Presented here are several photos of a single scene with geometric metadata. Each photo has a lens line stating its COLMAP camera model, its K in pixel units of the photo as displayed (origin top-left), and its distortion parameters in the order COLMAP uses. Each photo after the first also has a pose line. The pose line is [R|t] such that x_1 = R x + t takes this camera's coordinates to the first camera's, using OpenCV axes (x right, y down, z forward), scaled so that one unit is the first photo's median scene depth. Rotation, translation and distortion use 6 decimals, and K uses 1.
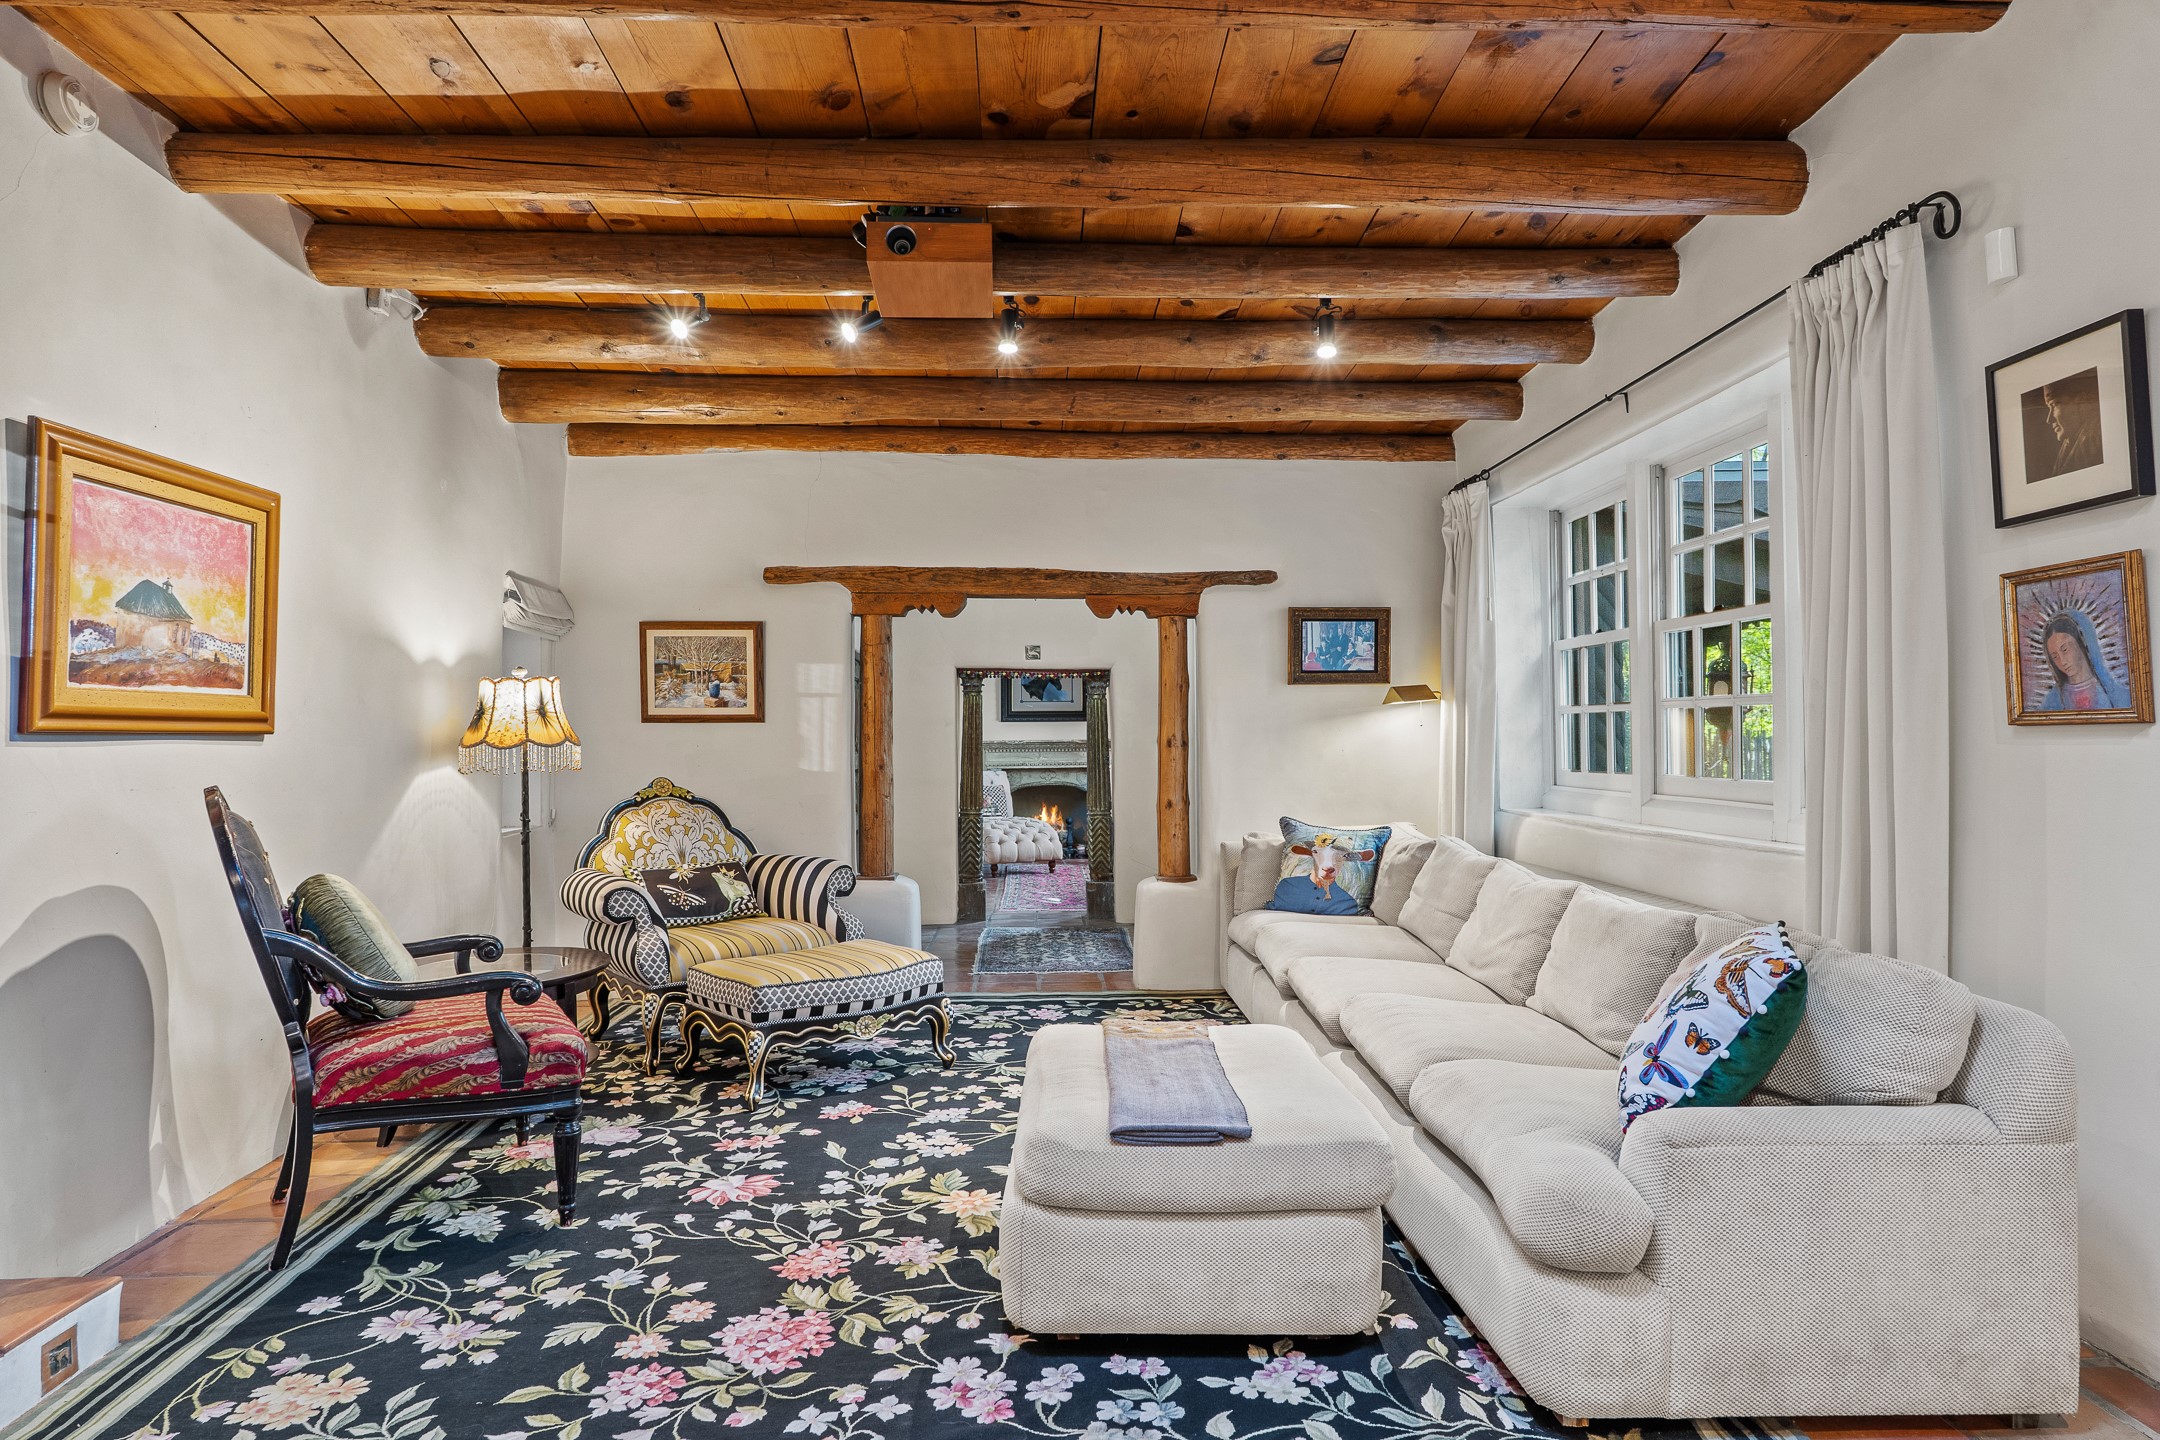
lens RADIAL K [[1249.2, 0, 1077.6], [0, 1249.2, 716.5], [0, 0, 1]] dist [-0.001763, -0.000222]
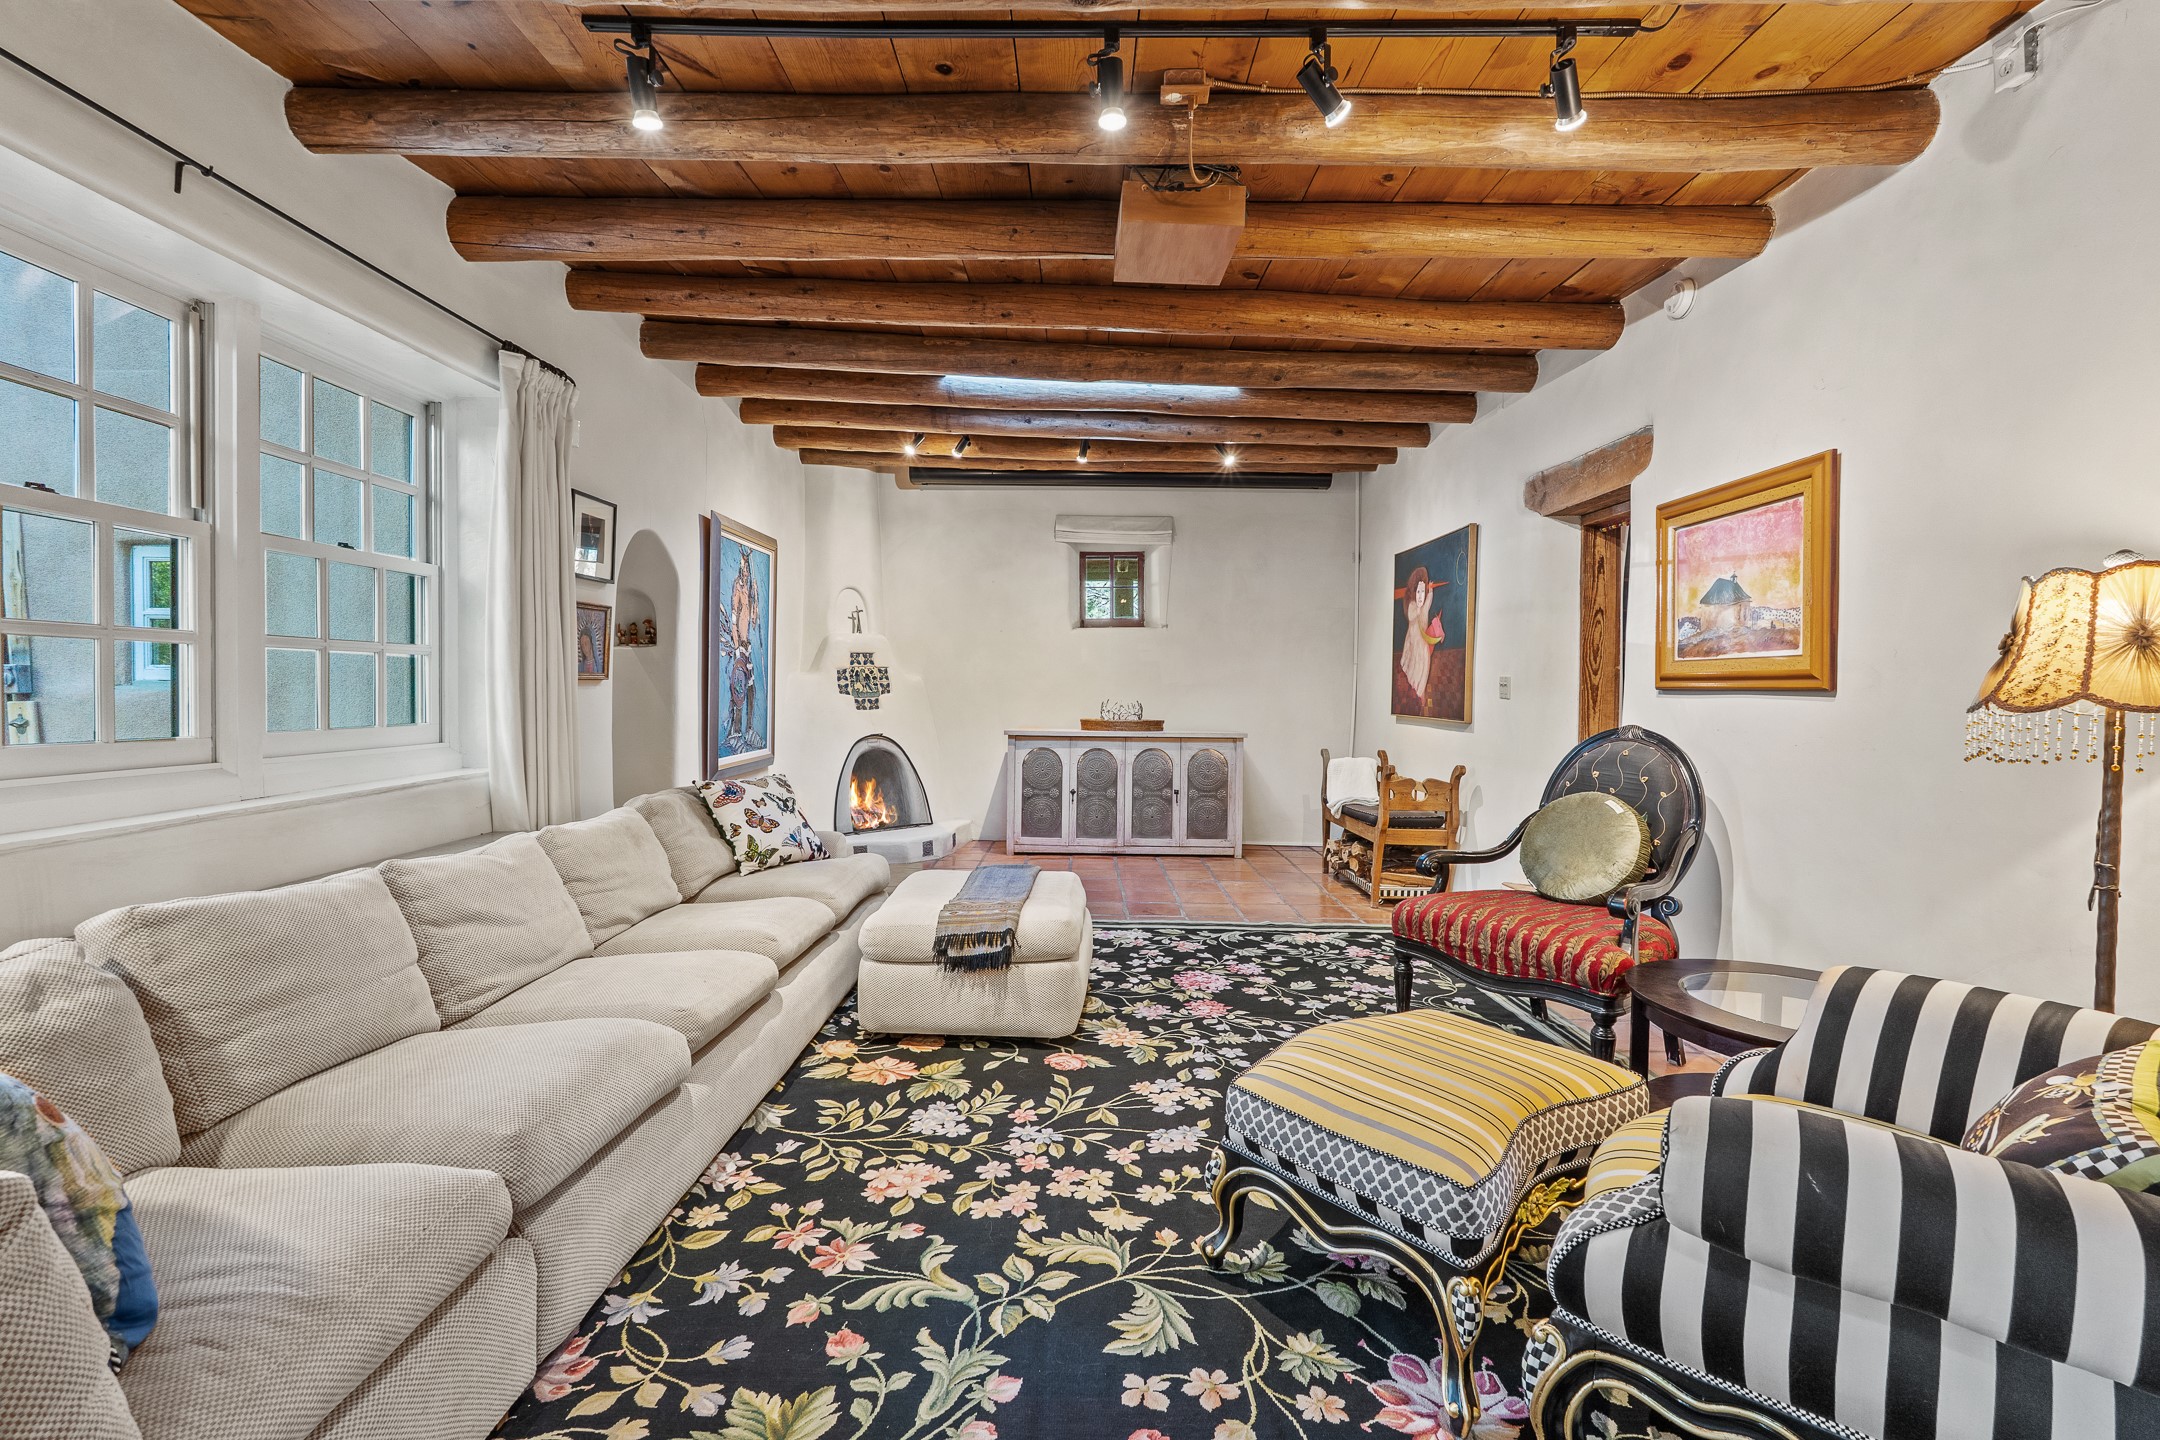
lens RADIAL K [[970.1, 0, 1082.1], [0, 970.1, 714.8], [0, 0, 1]] dist [-0.004026, -0.000579]
pose [[-0.999211, -0.005491, 0.039342, -0.087610], [-0.005026, 0.999916, 0.011924, 0.032706], [-0.039404, 0.011717, -0.999155, 2.143959]]
